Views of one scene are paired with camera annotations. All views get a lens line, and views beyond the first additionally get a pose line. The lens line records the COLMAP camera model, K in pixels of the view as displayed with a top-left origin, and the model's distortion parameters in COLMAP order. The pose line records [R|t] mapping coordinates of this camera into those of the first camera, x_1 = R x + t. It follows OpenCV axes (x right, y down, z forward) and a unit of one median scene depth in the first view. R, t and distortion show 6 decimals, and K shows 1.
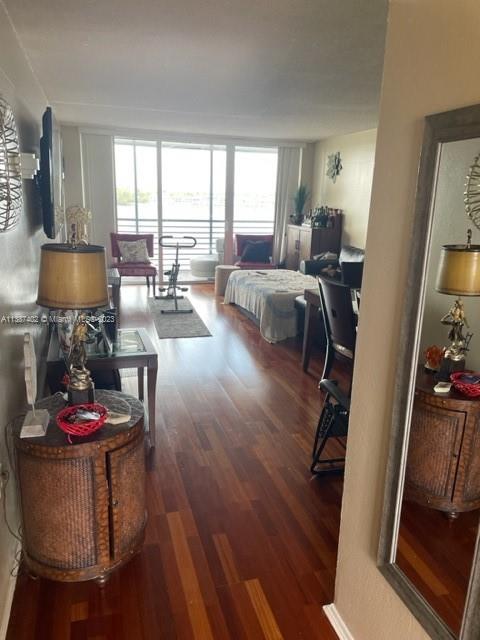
lens RADIAL K [[479.2, 0, 240.0], [0, 479.2, 320.0], [0, 0, 1]] dist [0.020569, -0.009286]
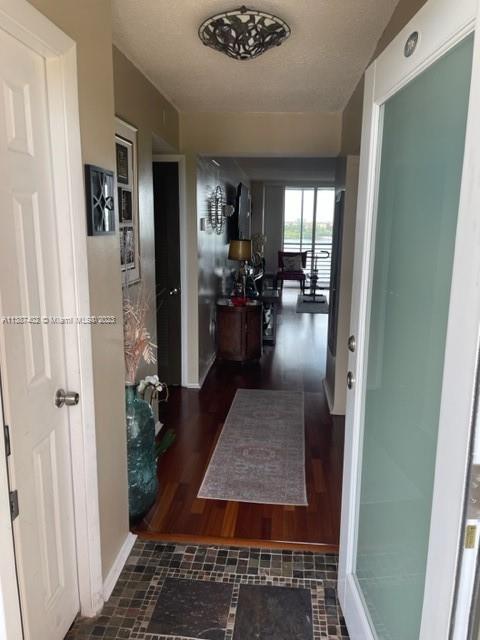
lens RADIAL K [[479.2, 0, 240.0], [0, 479.2, 320.0], [0, 0, 1]] dist [0.020569, -0.009286]
pose [[0.928494, 0.051275, -0.367791, 0.170152], [-0.075425, 0.995816, -0.051582, 0.111713], [0.363607, 0.075635, 0.928477, -0.380771]]
